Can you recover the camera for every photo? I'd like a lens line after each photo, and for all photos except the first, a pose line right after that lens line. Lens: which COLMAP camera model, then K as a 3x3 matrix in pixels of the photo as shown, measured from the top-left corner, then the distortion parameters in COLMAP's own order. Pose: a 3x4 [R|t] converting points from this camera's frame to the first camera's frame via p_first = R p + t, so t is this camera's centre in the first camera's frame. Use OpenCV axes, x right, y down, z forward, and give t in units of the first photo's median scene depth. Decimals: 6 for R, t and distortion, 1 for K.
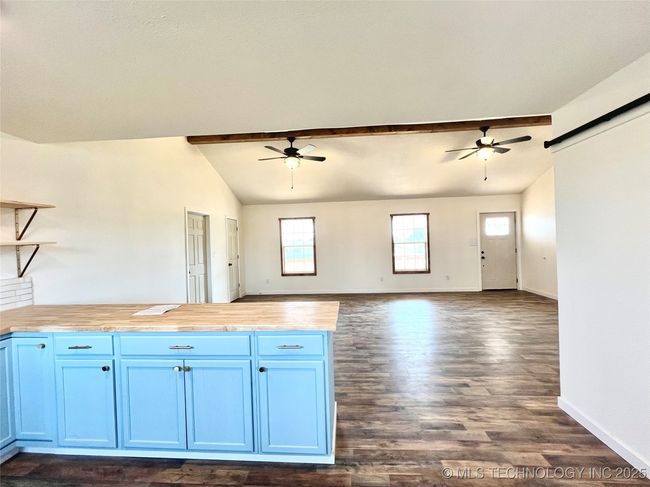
lens RADIAL K [[279.1, 0, 325.5], [0, 279.1, 243.5], [0, 0, 1]] dist [-0.002188, -0.000456]
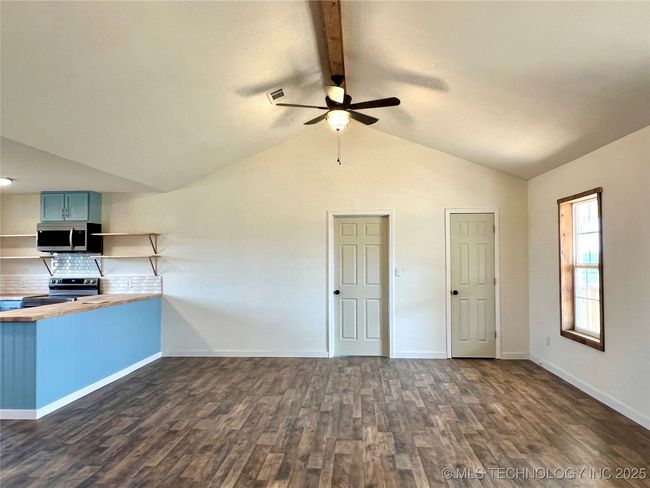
lens RADIAL K [[468.4, 0, 322.3], [0, 468.4, 245.9], [0, 0, 1]] dist [-0.007979, -0.002484]
pose [[0.009865, 0.002486, -0.999948, 1.128355], [0.000550, 0.999997, 0.002491, -0.043256], [0.999951, -0.000574, 0.009864, 1.276174]]
